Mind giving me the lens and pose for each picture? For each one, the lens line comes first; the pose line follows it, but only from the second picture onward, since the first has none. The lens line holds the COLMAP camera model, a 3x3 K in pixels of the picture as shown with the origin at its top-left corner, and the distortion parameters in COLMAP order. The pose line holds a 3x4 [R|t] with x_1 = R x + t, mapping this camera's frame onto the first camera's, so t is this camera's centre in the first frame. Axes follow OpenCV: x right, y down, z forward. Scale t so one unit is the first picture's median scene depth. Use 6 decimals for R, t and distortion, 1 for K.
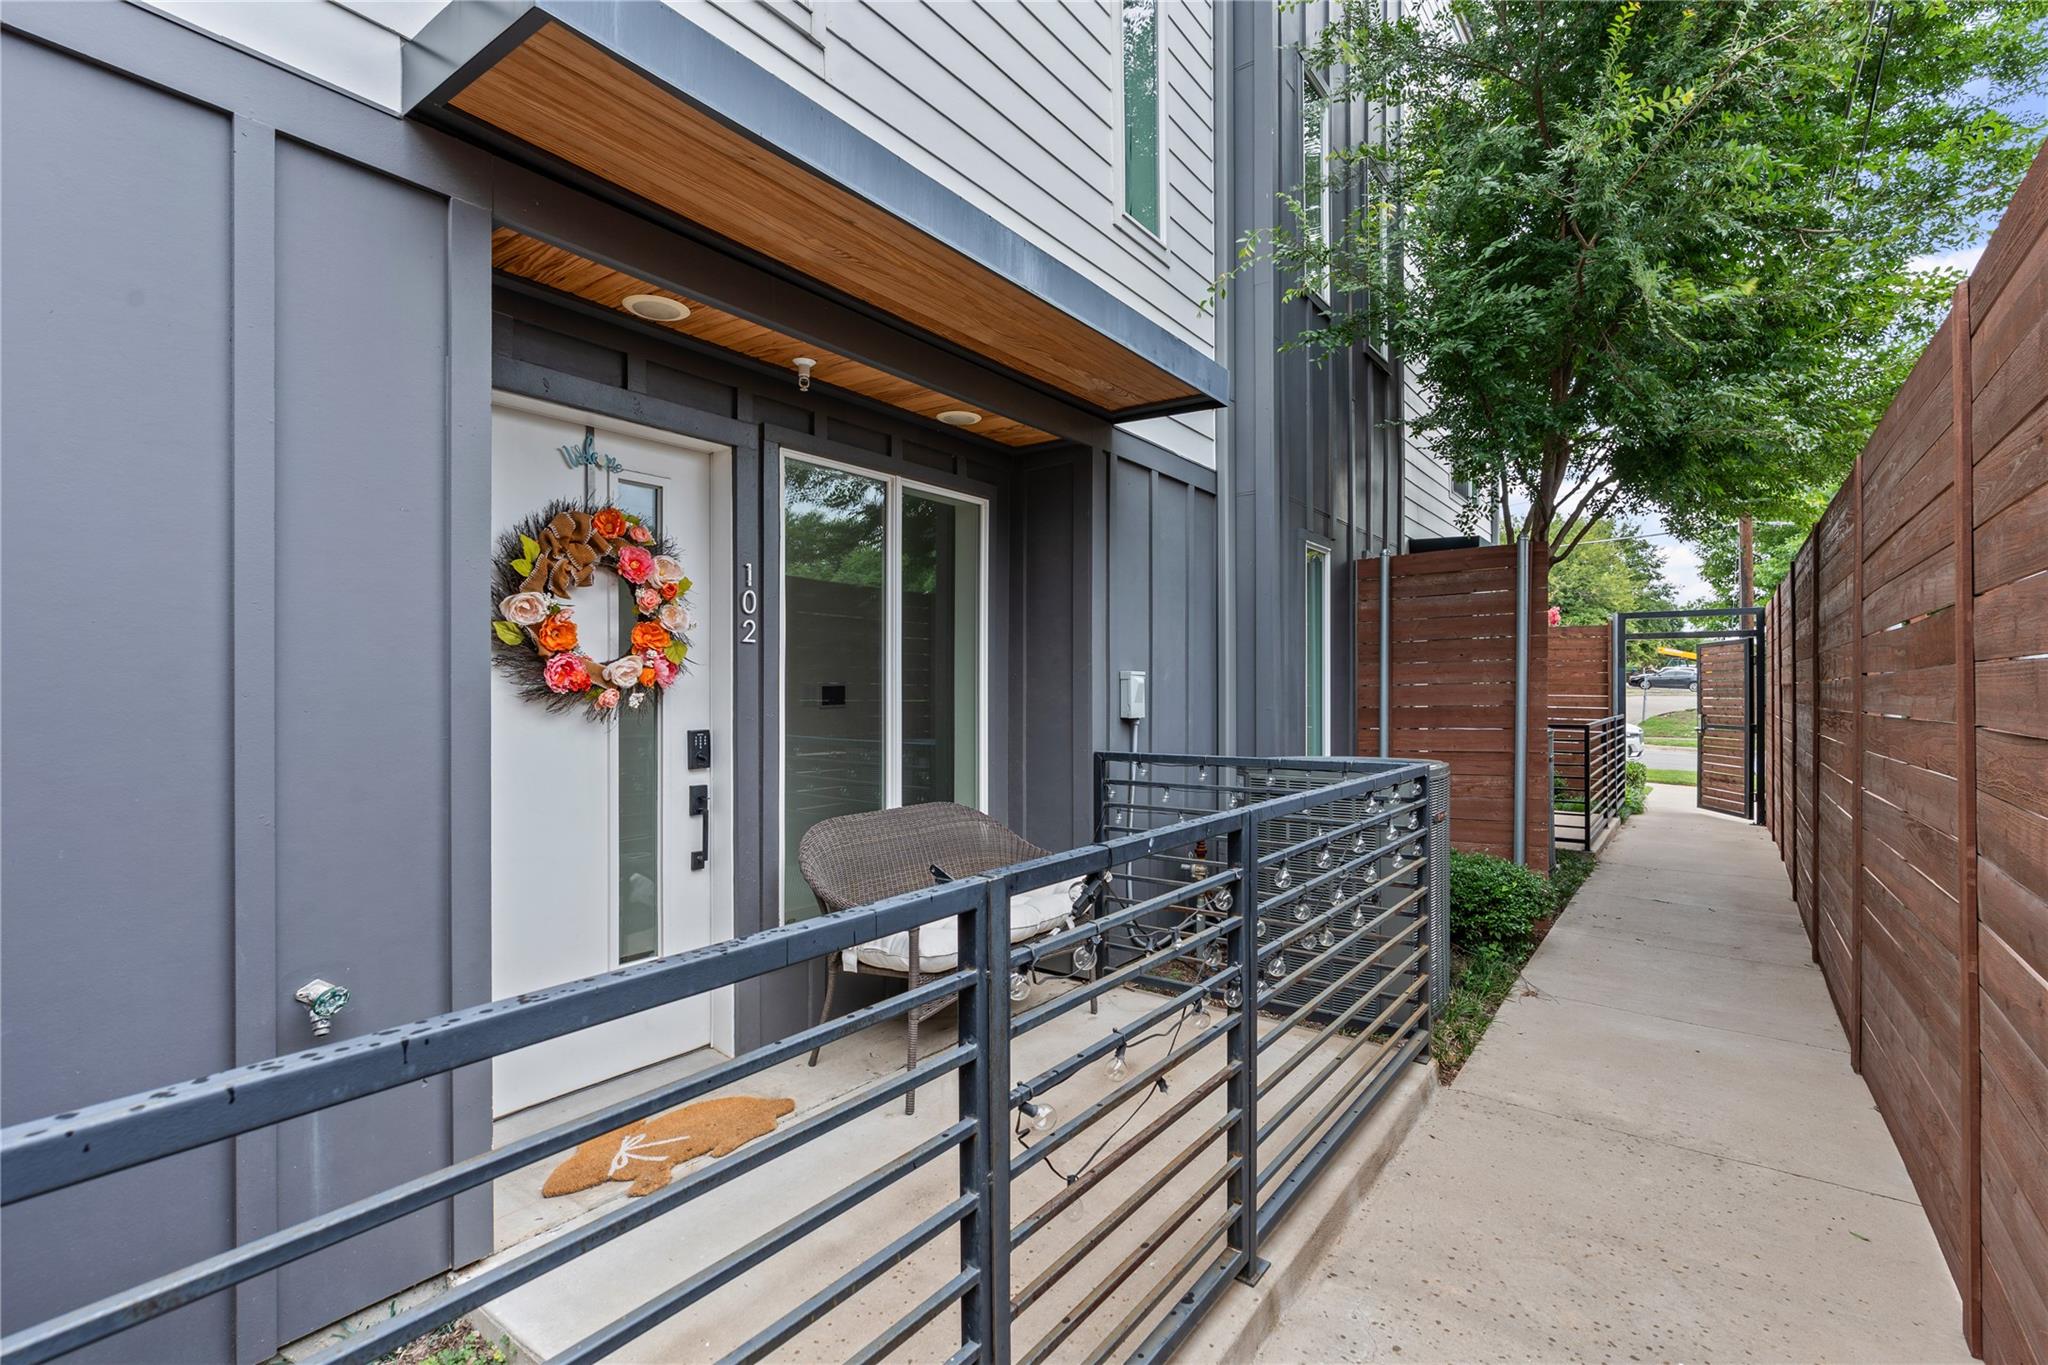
lens RADIAL K [[950.4, 0, 1030.6], [0, 950.4, 689.4], [0, 0, 1]] dist [-0.000244, 0.000707]
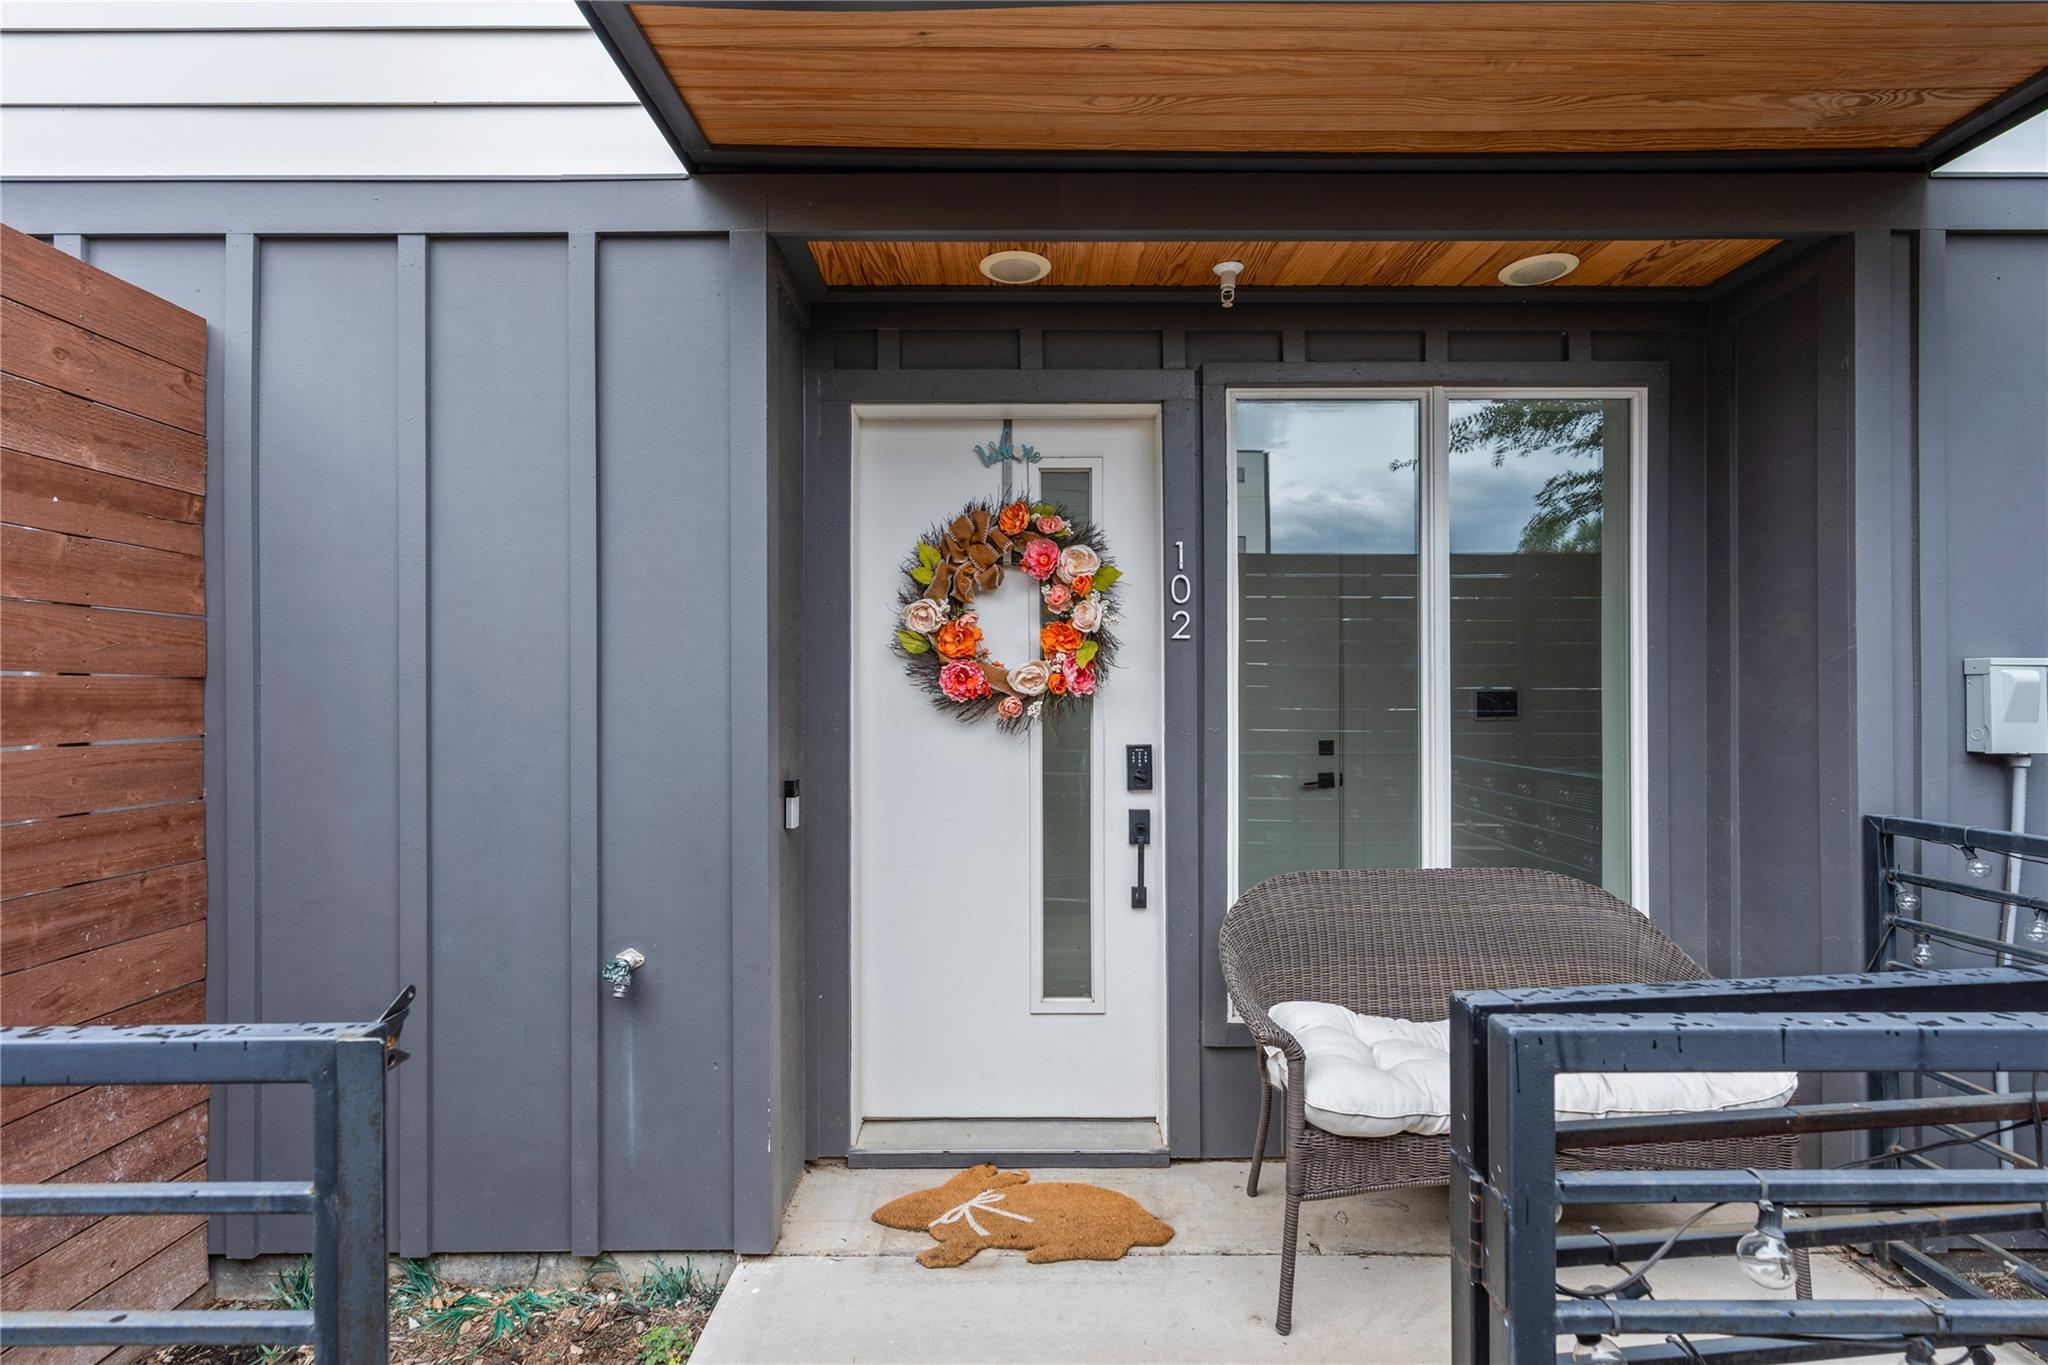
lens RADIAL K [[950.4, 0, 1030.6], [0, 950.4, 689.4], [0, 0, 1]] dist [-0.000244, 0.000707]
pose [[0.589679, -0.004310, -0.807626, 0.286690], [0.002772, 0.999991, -0.003313, -0.004242], [0.807633, -0.000285, 0.589686, 0.425191]]
